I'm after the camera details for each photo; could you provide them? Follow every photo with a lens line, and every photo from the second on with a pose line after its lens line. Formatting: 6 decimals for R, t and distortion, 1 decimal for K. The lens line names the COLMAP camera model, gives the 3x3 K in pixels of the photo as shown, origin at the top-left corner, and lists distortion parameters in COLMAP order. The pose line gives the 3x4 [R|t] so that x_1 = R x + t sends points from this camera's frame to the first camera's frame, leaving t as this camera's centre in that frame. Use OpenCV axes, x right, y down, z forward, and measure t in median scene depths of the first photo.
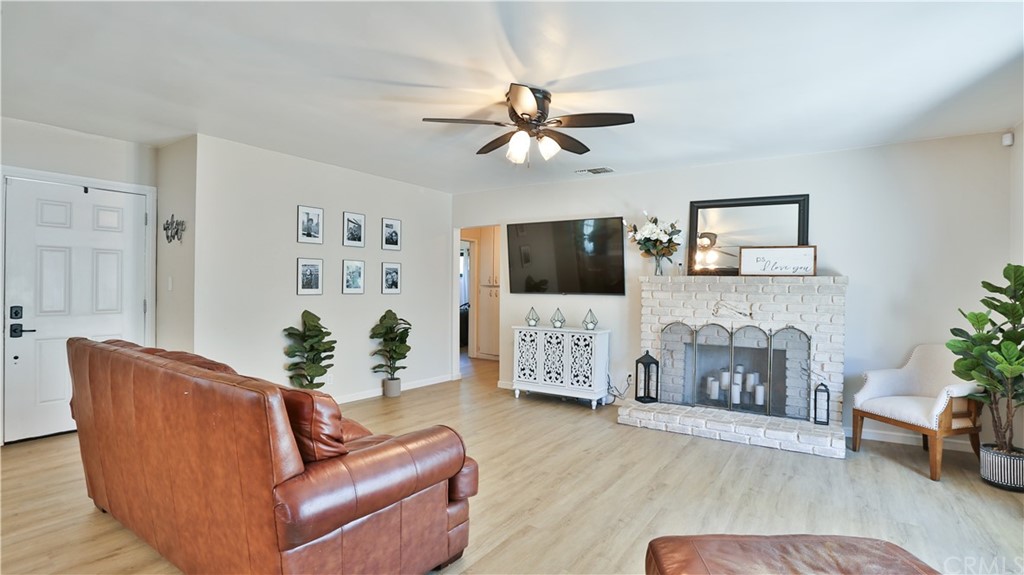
lens RADIAL K [[522.9, 0, 514.2], [0, 522.9, 286.8], [0, 0, 1]] dist [-0.049530, 0.000068]
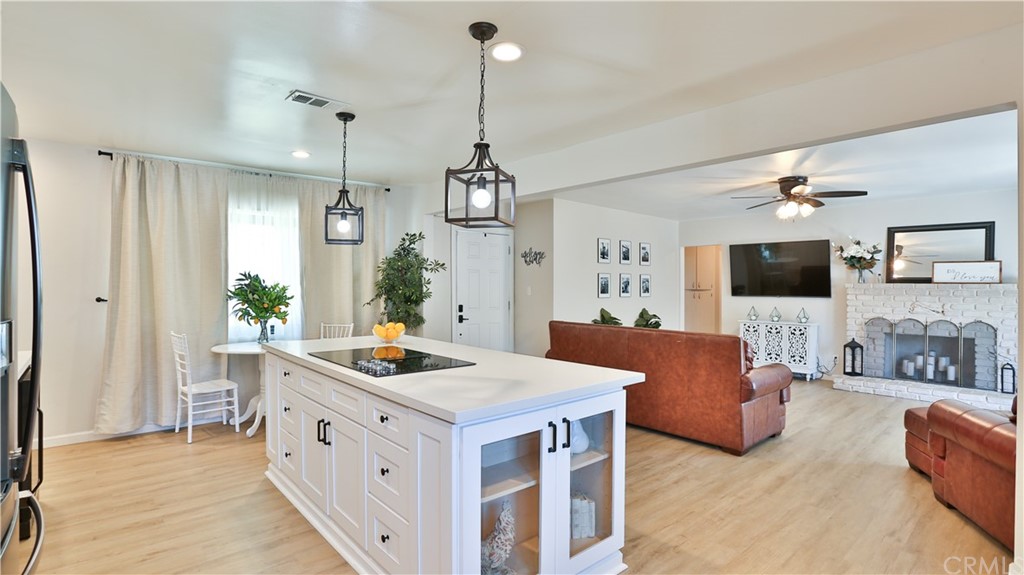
lens RADIAL K [[517.3, 0, 538.5], [0, 517.3, 287.1], [0, 0, 1]] dist [0.004597, 0.007614]
pose [[0.978900, -0.005111, -0.204276, -0.276779], [0.004738, 0.999986, -0.002314, -0.012327], [0.204285, 0.001297, 0.978911, -0.506041]]
